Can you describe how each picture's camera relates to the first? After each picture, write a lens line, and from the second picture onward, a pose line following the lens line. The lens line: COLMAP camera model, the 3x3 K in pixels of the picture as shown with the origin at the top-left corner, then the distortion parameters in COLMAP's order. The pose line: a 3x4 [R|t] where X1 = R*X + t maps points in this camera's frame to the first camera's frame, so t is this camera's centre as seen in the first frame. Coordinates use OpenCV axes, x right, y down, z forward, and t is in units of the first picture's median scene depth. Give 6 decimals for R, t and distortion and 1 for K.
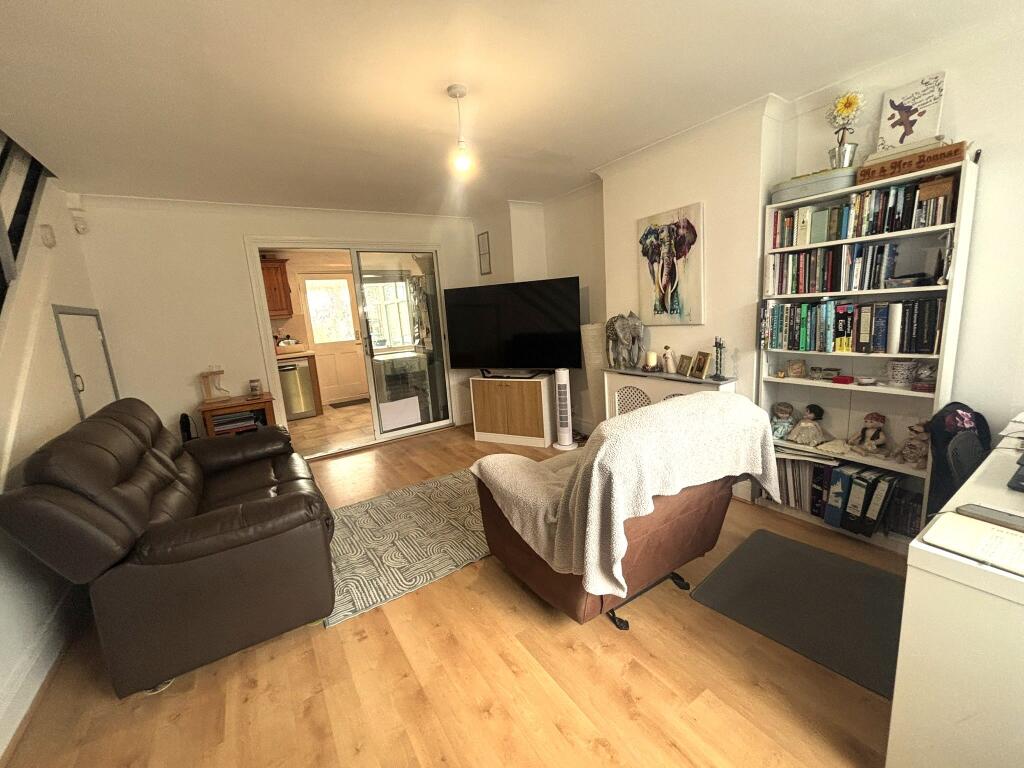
lens RADIAL K [[416.7, 0, 512.0], [0, 416.7, 384.0], [0, 0, 1]] dist [0.002144, 0.000522]
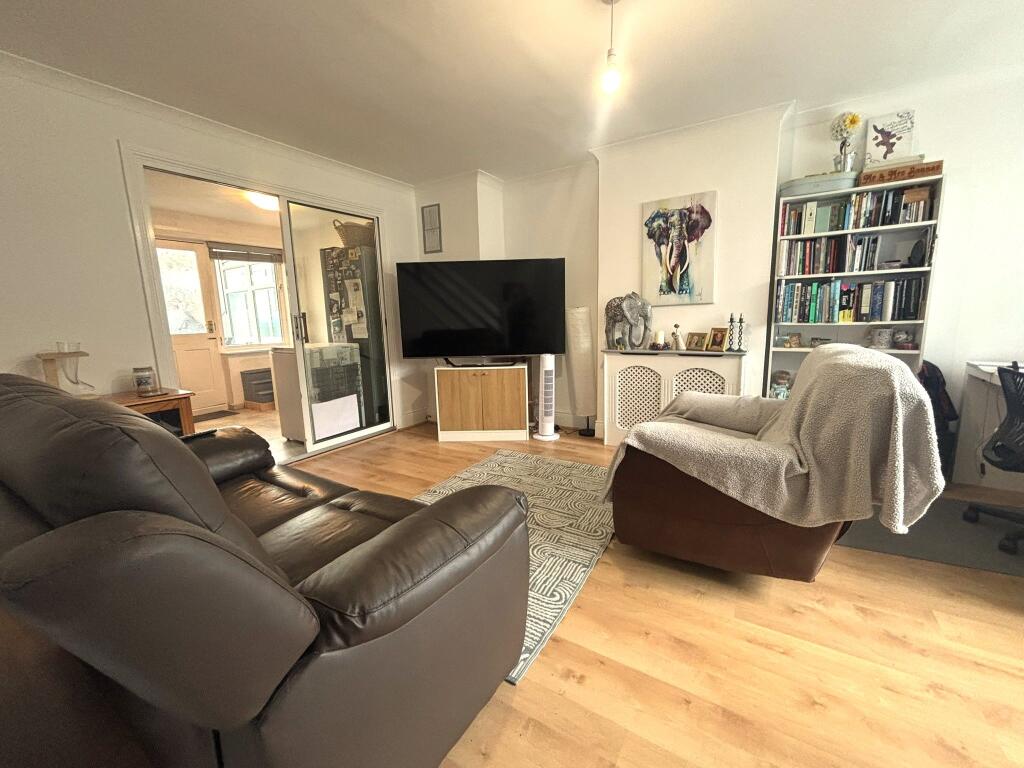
lens RADIAL K [[416.7, 0, 512.0], [0, 416.7, 384.0], [0, 0, 1]] dist [0.002144, 0.000522]
pose [[0.907100, -0.028328, 0.419960, -0.614848], [0.043901, 0.998658, -0.027461, 0.095084], [-0.418619, 0.043346, 0.907127, 0.306622]]
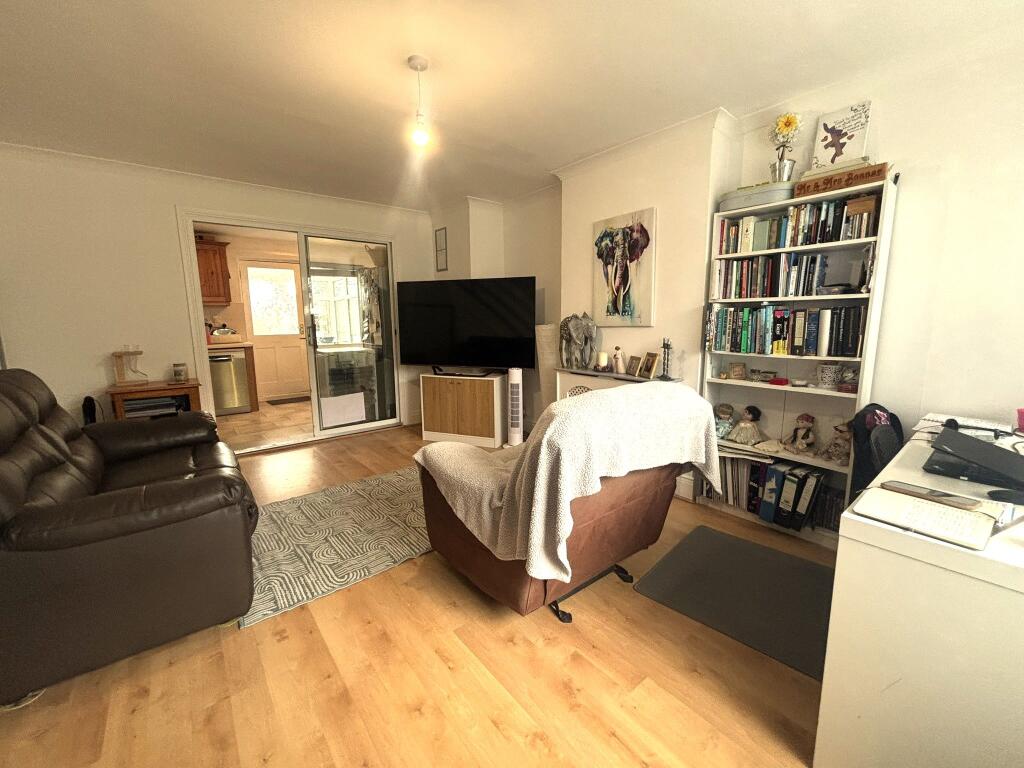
lens RADIAL K [[416.7, 0, 512.0], [0, 416.7, 384.0], [0, 0, 1]] dist [0.002144, 0.000522]
pose [[0.992939, 0.042739, 0.110658, 0.008729], [-0.039425, 0.998711, -0.031966, 0.058070], [-0.111882, 0.027377, 0.993344, 0.028948]]
